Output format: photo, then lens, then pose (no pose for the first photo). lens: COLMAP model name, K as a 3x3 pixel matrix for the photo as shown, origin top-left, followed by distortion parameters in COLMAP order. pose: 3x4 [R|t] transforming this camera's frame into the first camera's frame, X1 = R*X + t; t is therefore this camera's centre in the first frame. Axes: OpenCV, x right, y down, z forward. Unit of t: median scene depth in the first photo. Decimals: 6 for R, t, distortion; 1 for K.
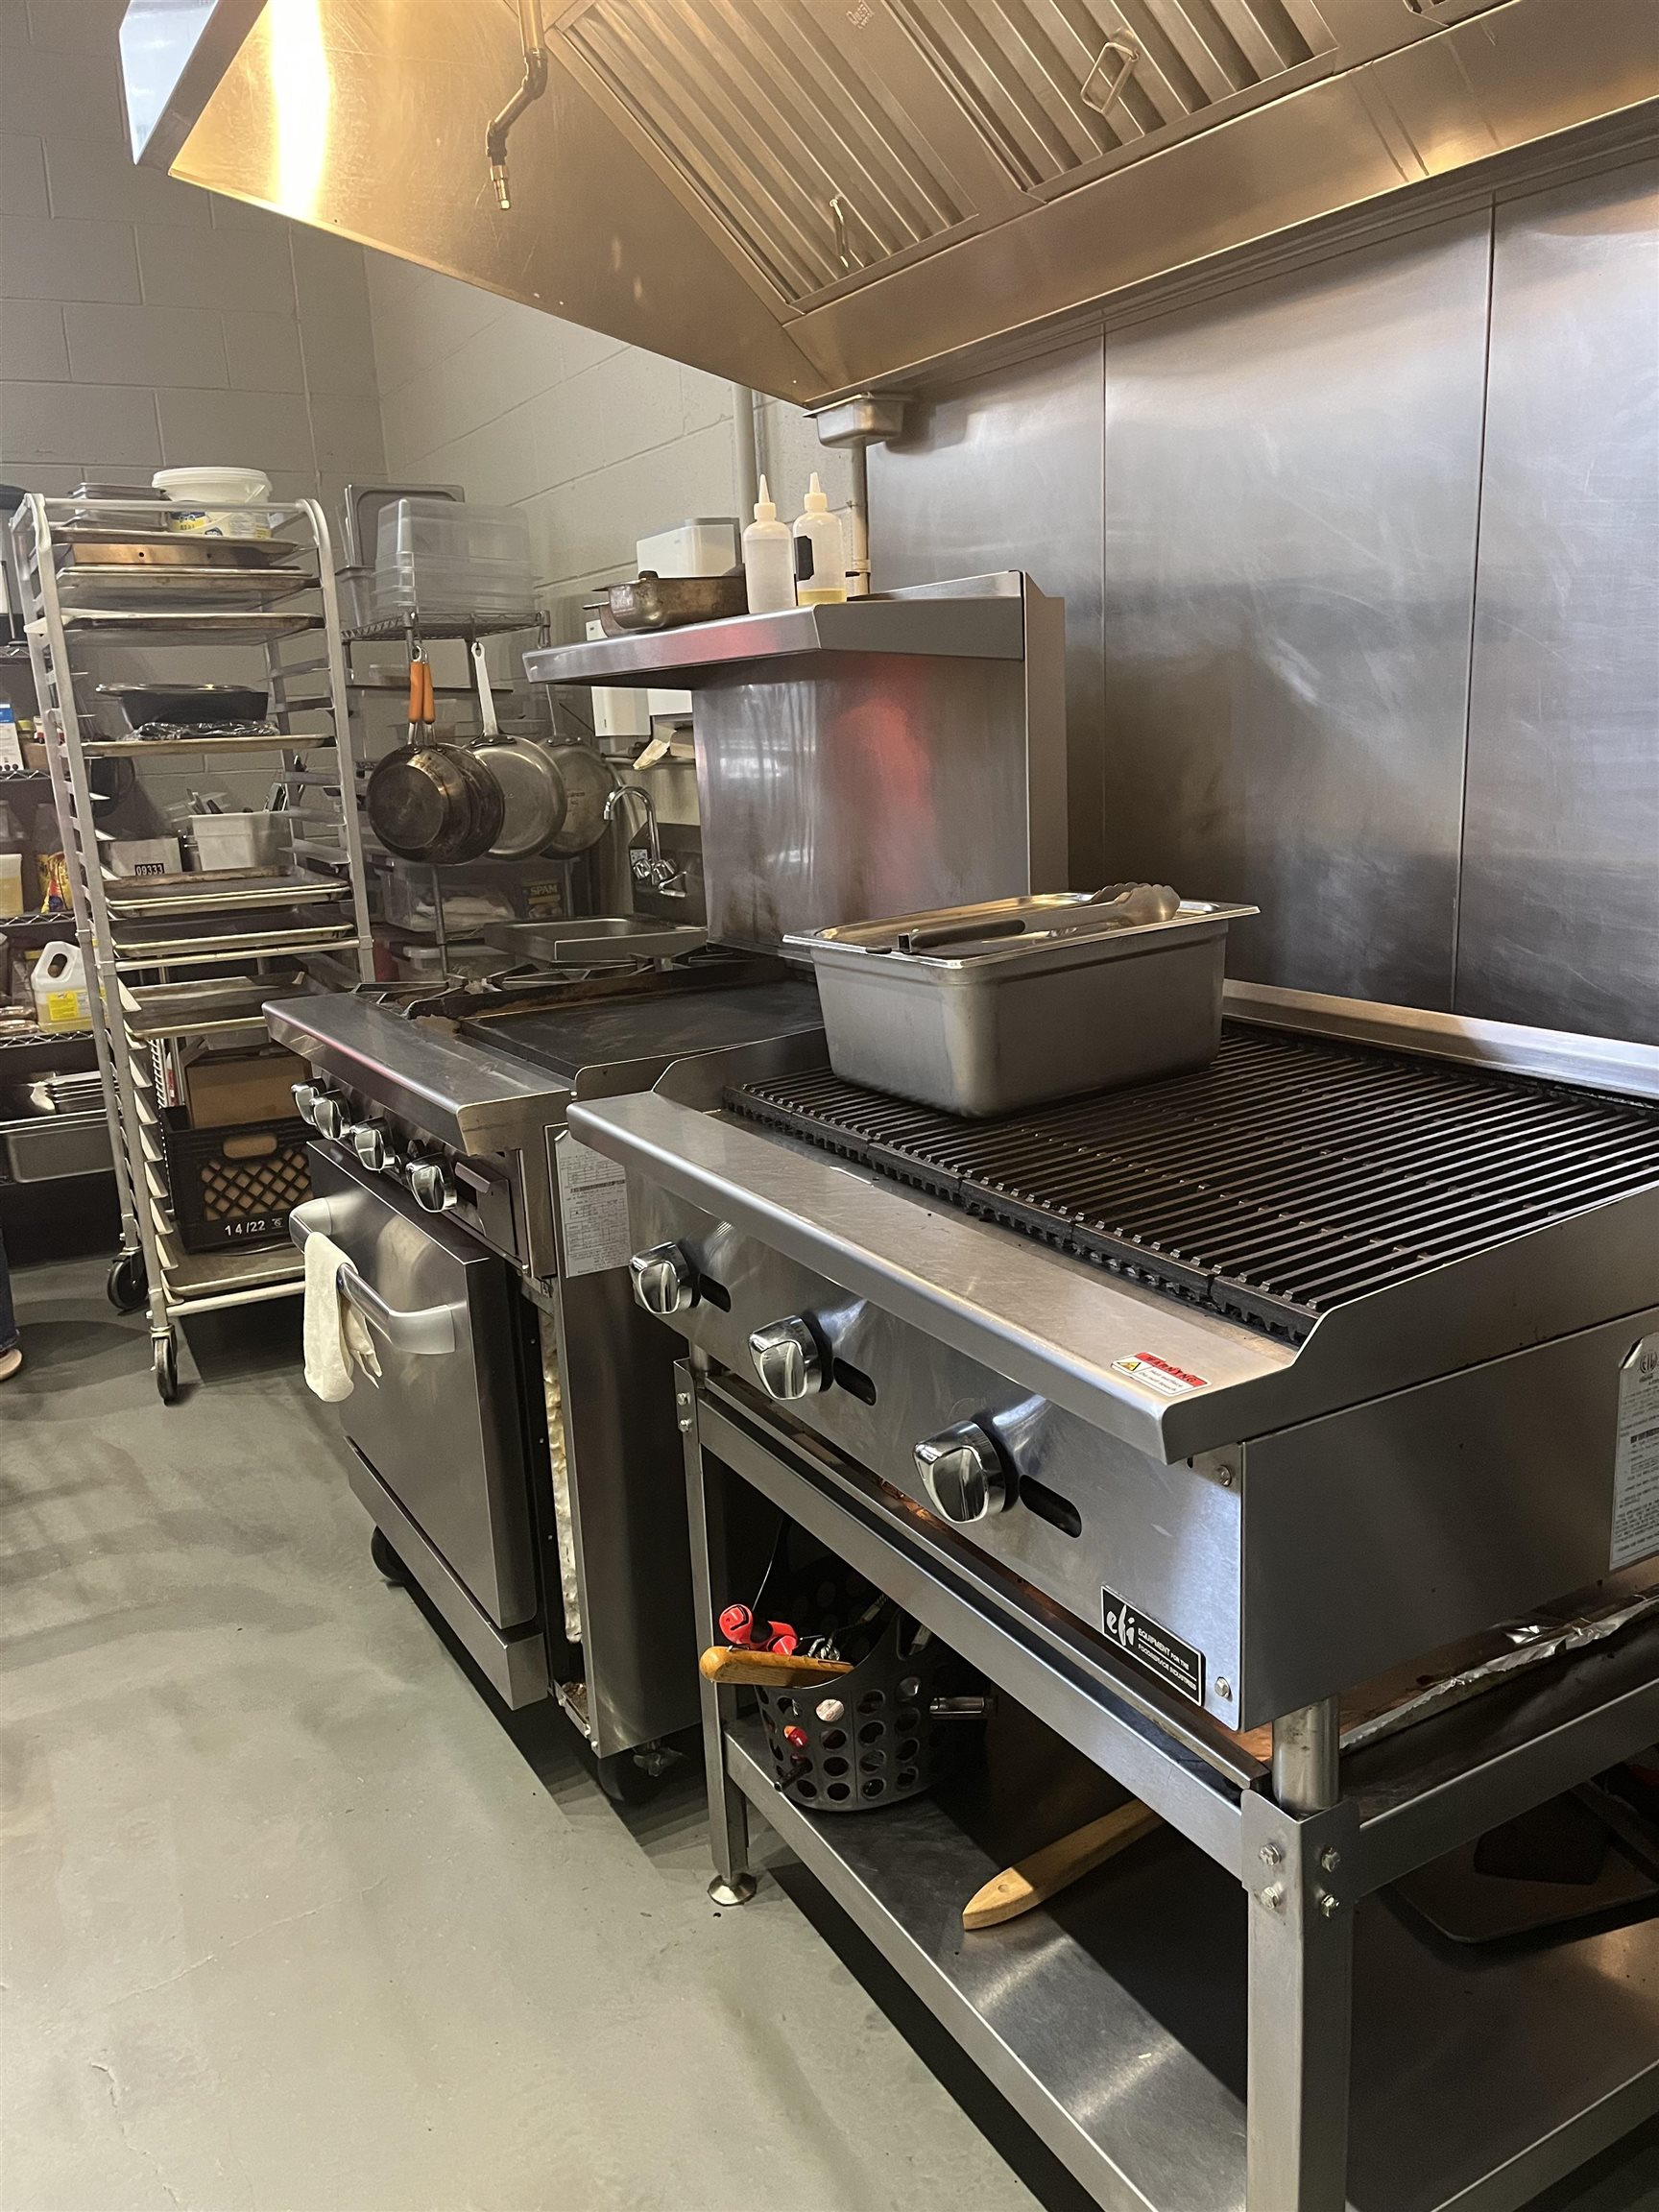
lens RADIAL K [[1667.0, 0, 823.9], [0, 1667.0, 1110.6], [0, 0, 1]] dist [0.054608, -0.067392]
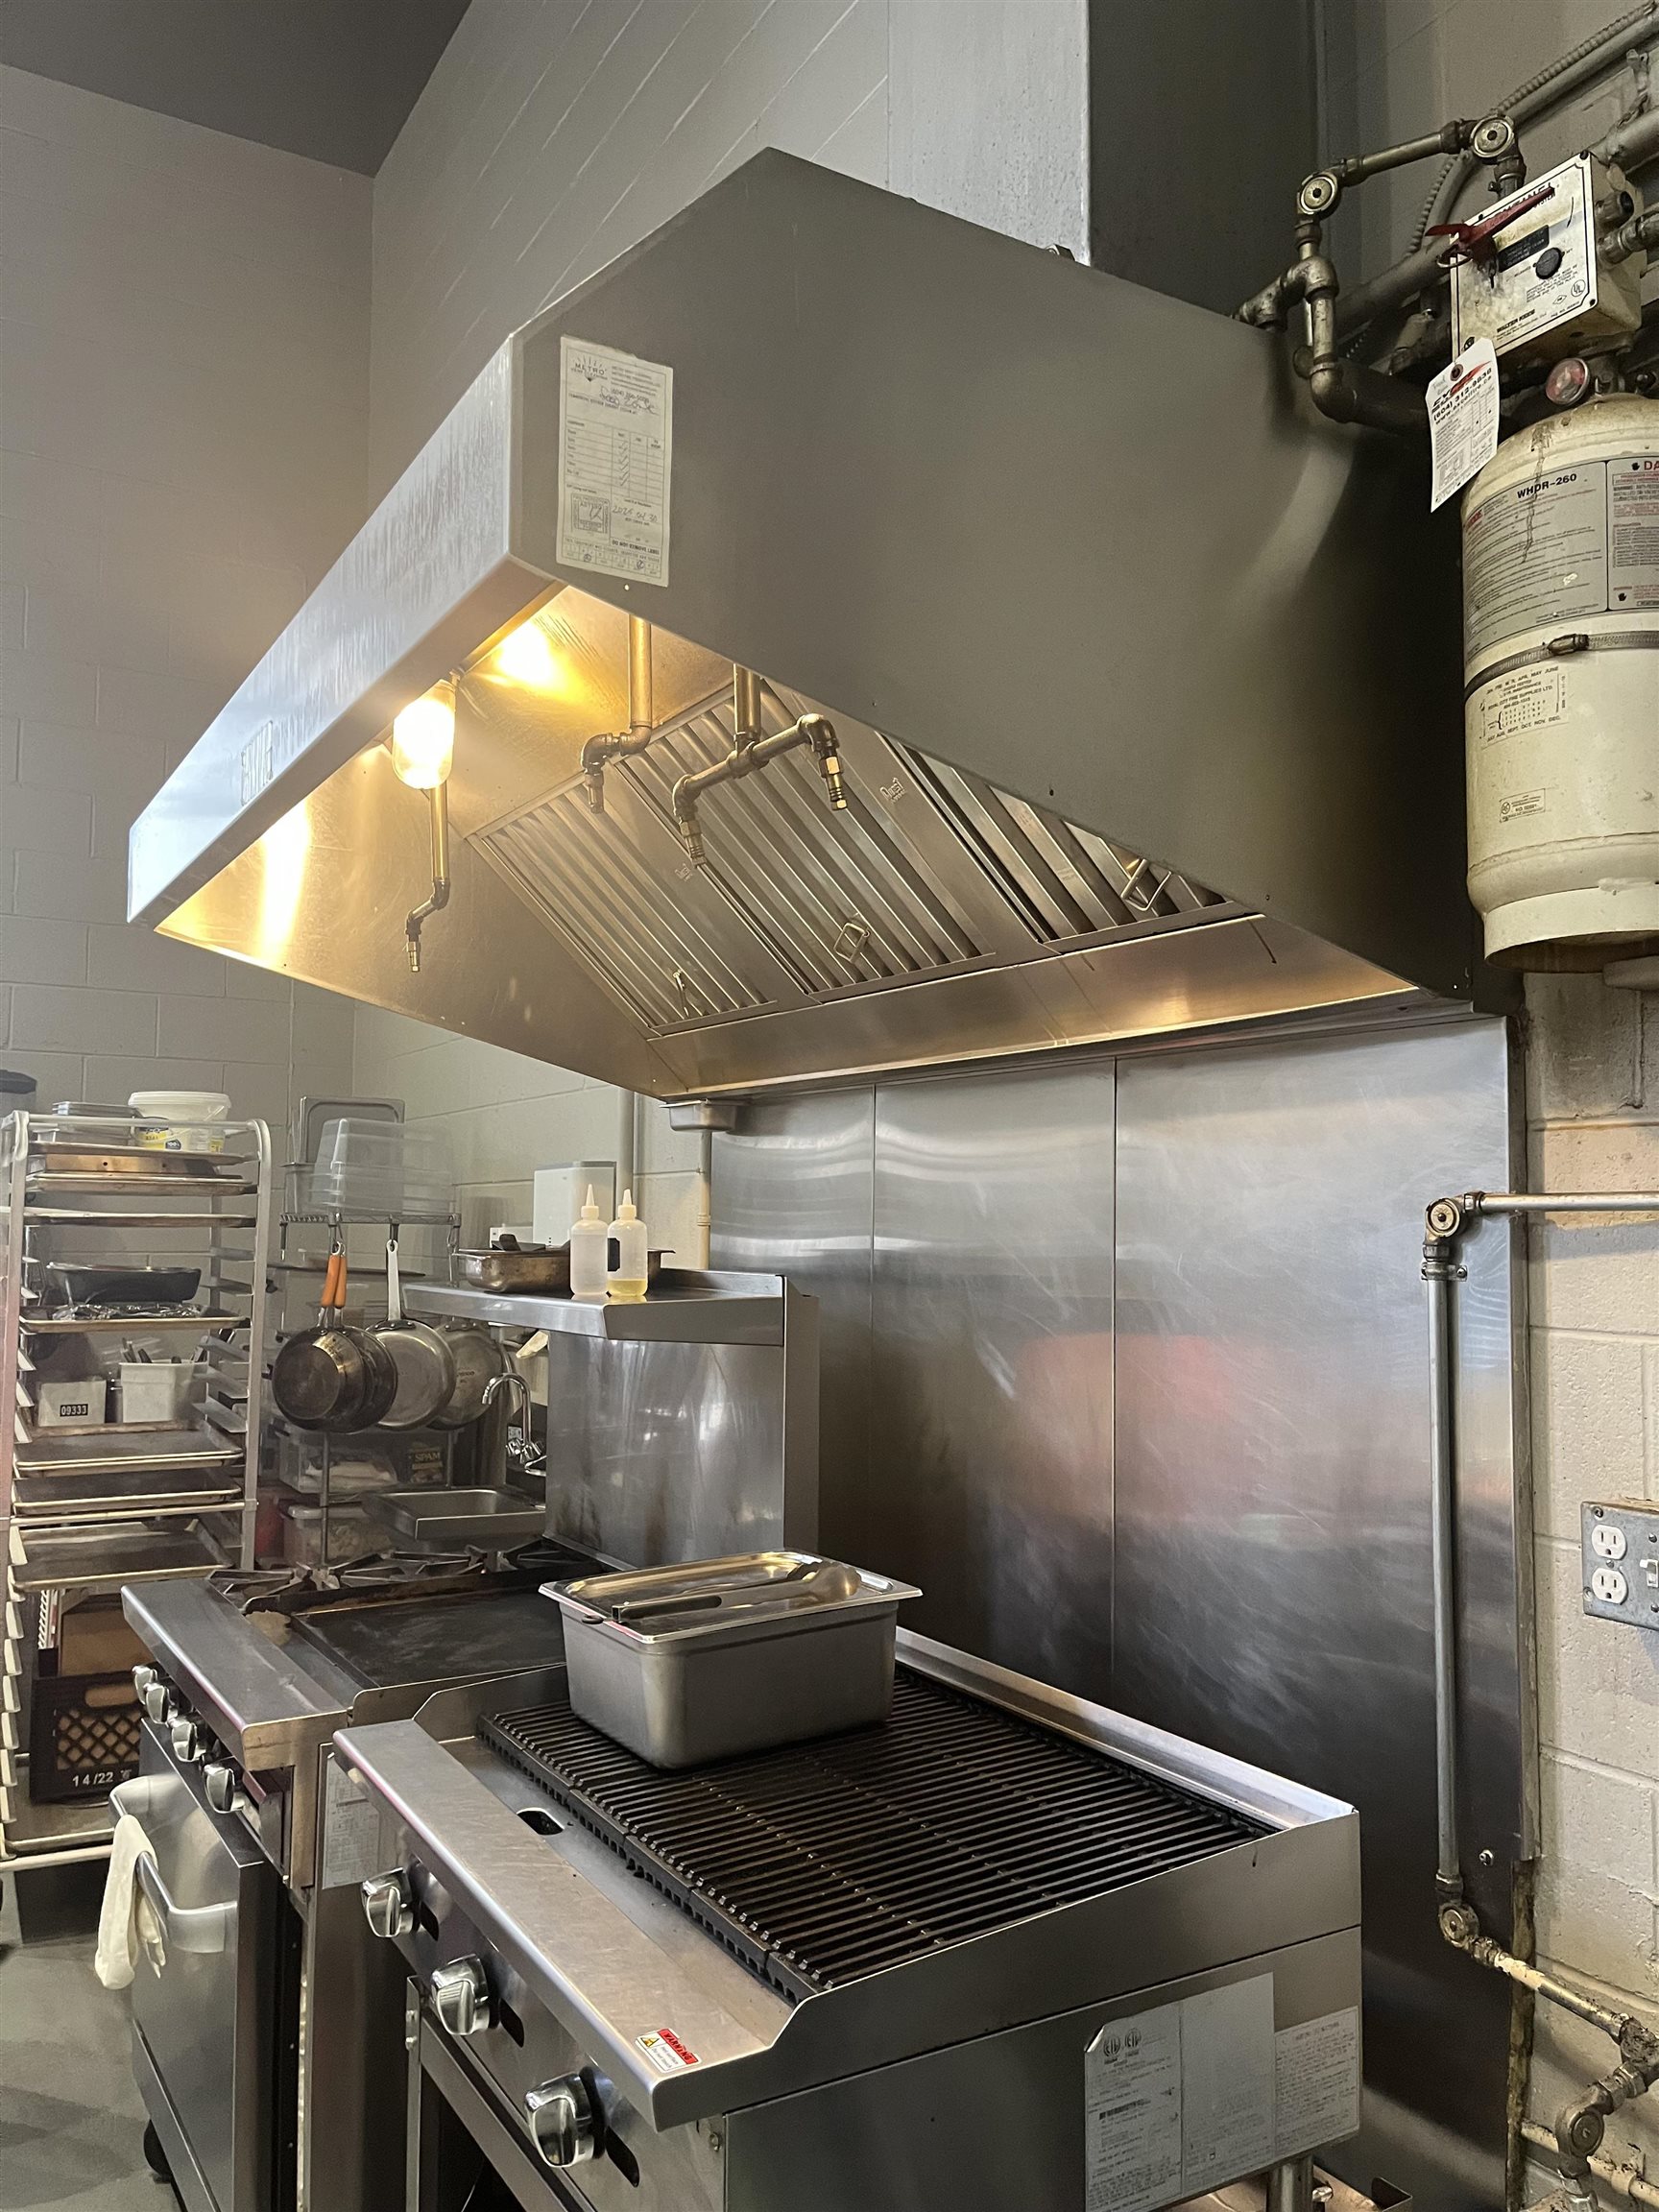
lens RADIAL K [[1667.0, 0, 845.1], [0, 1667.0, 1103.3], [0, 0, 1]] dist [0.054608, -0.067392]
pose [[0.998126, 0.058895, 0.016600, 0.117830], [-0.051373, 0.953944, -0.295553, -0.070013], [-0.033242, 0.294146, 0.955182, -0.198381]]
